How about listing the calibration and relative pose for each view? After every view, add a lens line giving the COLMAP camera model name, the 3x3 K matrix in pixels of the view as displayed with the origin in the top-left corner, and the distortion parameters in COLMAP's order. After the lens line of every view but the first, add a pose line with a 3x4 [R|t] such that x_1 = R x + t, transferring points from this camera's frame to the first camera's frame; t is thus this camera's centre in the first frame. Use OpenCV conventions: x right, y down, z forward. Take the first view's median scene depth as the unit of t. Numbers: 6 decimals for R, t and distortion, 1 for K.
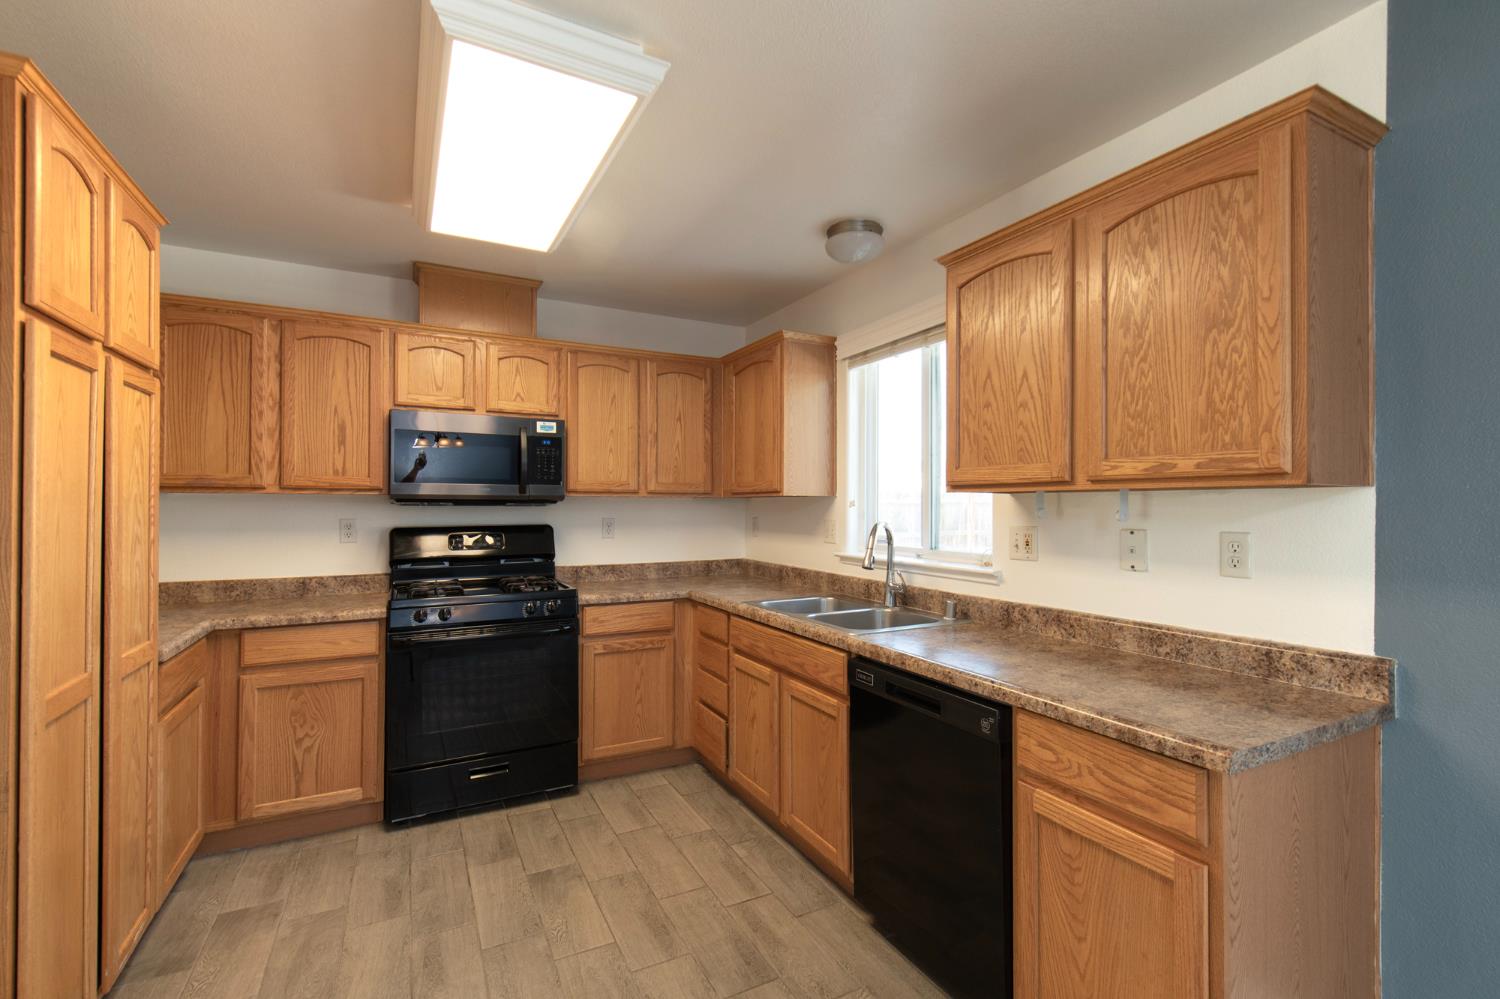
lens RADIAL K [[667.0, 0, 763.5], [0, 667.0, 500.0], [0, 0, 1]] dist [0.009170, -0.000799]
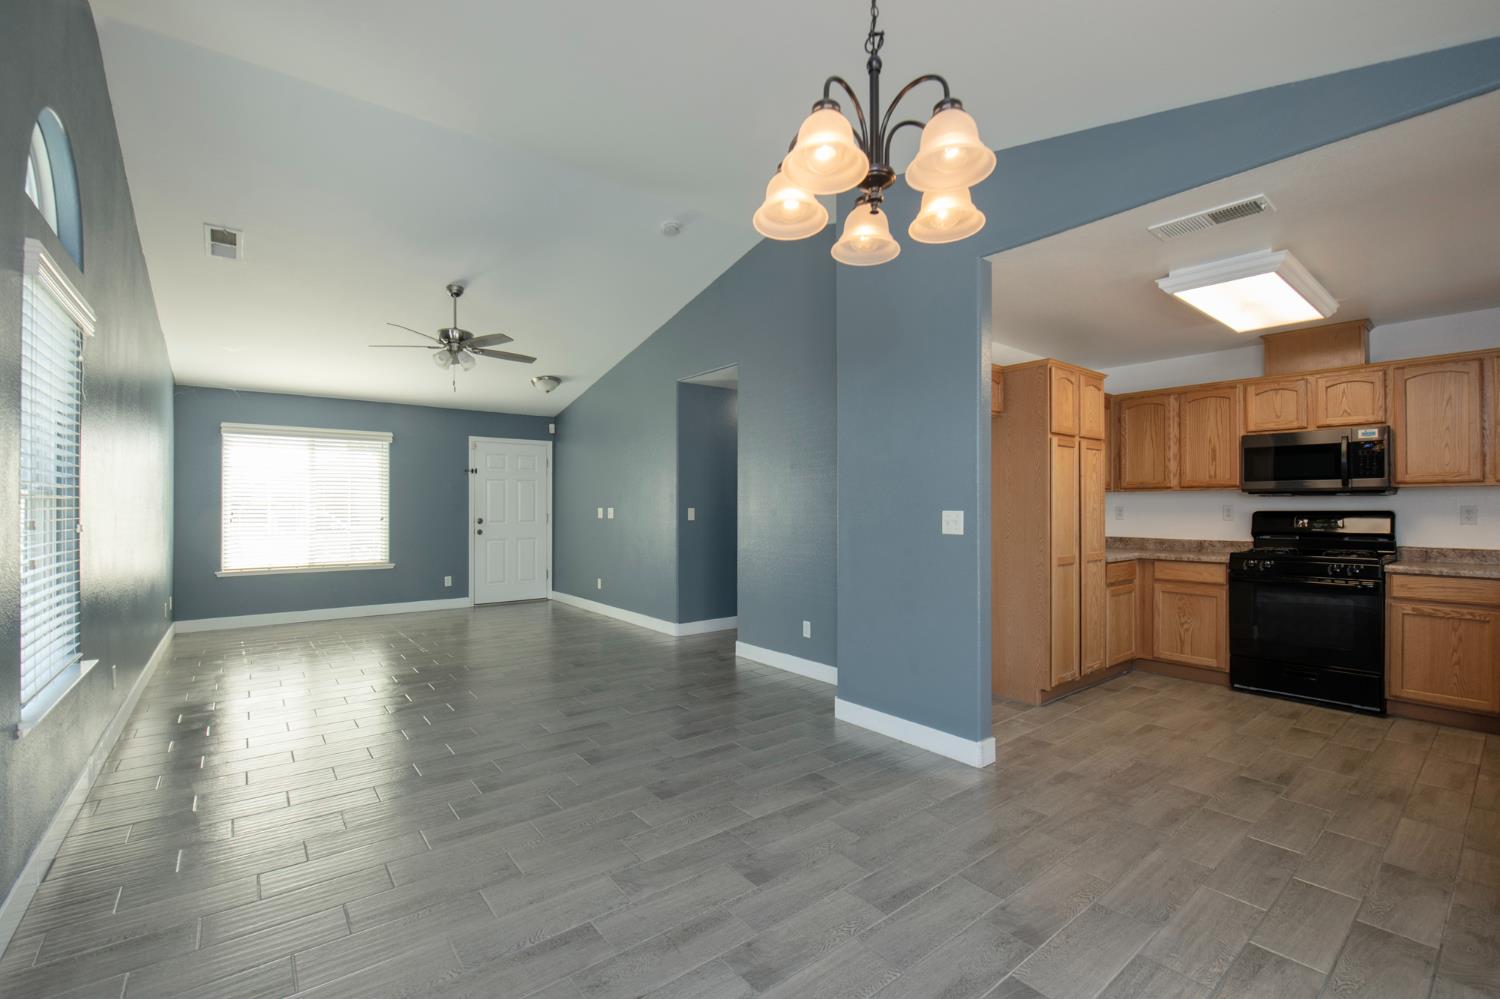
lens RADIAL K [[632.0, 0, 766.4], [0, 632.0, 503.1], [0, 0, 1]] dist [0.002674, -0.001556]
pose [[0.196102, -0.006682, -0.980561, 0.716697], [0.007825, 0.999956, -0.005249, 0.024499], [0.980552, -0.006644, 0.196146, -0.416337]]
